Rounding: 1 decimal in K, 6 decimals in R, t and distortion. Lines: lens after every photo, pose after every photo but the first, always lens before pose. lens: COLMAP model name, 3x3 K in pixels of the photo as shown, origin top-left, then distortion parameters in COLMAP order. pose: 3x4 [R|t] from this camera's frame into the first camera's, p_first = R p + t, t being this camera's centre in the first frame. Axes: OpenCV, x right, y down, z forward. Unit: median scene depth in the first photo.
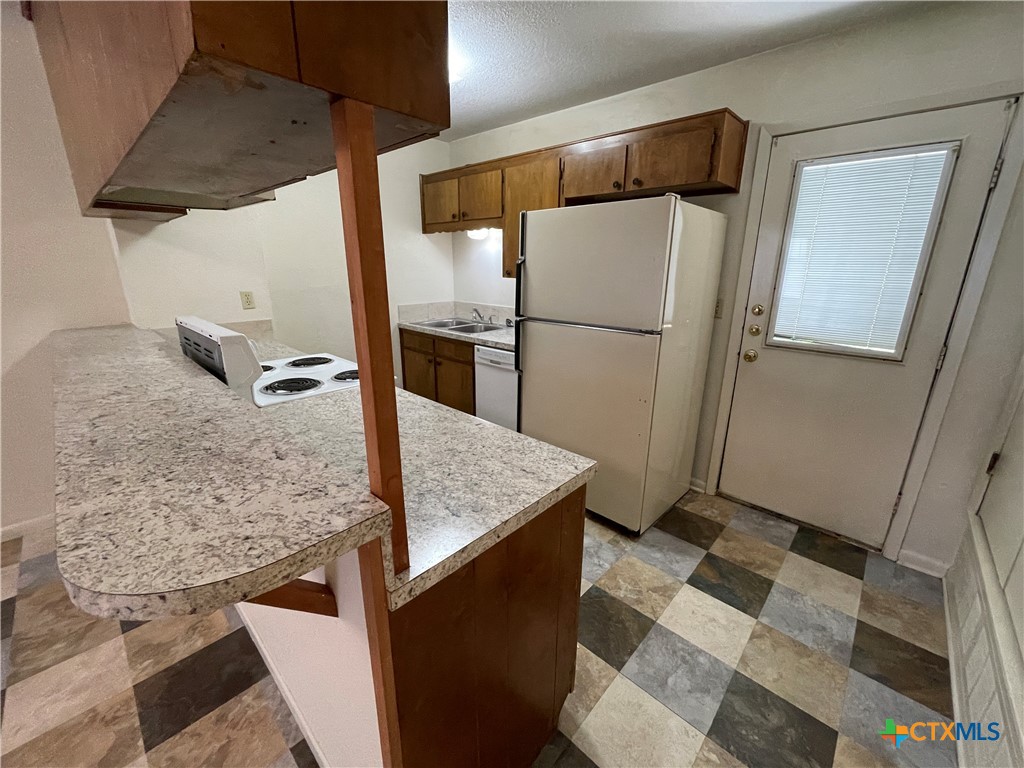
lens RADIAL K [[413.3, 0, 511.8], [0, 413.3, 384.8], [0, 0, 1]] dist [-0.001754, -0.000644]
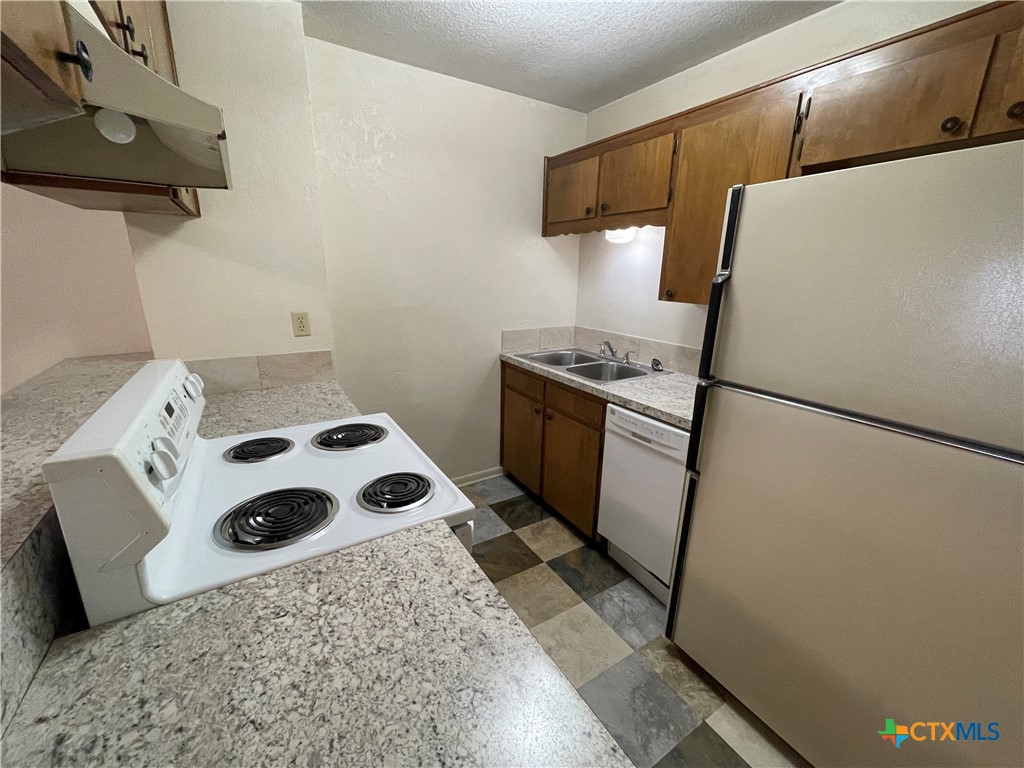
lens RADIAL K [[413.3, 0, 510.2], [0, 413.3, 383.5], [0, 0, 1]] dist [-0.001754, -0.000644]
pose [[0.965472, 0.079920, -0.247945, -0.074260], [-0.086049, 0.996193, -0.013964, -0.098571], [0.245885, 0.034817, 0.968673, 0.310579]]
